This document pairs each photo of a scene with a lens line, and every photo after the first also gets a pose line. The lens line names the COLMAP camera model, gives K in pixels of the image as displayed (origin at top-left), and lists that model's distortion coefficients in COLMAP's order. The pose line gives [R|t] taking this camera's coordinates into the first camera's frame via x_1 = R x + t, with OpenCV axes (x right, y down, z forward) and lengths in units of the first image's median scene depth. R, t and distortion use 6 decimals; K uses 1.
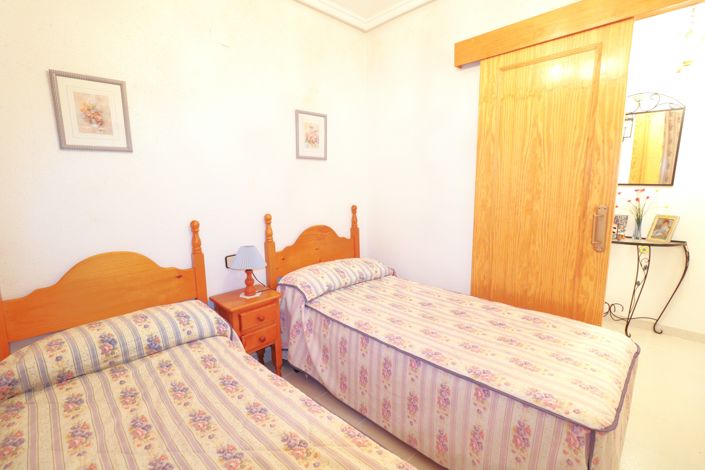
lens RADIAL K [[325.6, 0, 356.2], [0, 325.6, 232.3], [0, 0, 1]] dist [-0.001182, -0.000432]
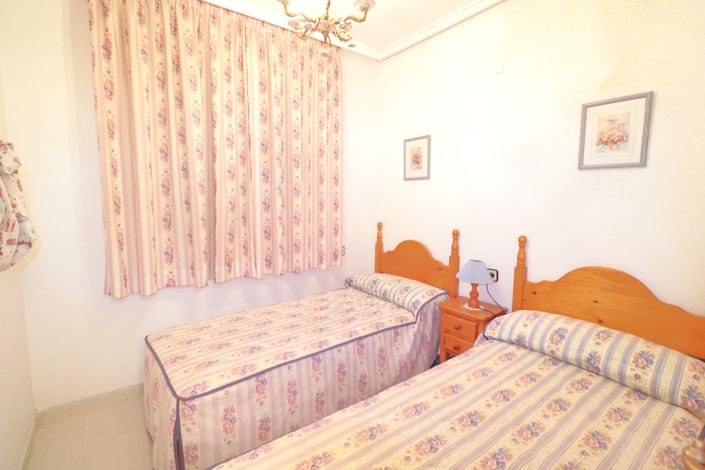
lens RADIAL K [[327.9, 0, 352.6], [0, 327.9, 236.7], [0, 0, 1]] dist [-0.021427, -0.000298]
pose [[-0.140758, 0.129185, -0.981579, 0.729579], [-0.157271, 0.975944, 0.150996, -0.125657], [0.977473, 0.175628, -0.117055, 0.704243]]
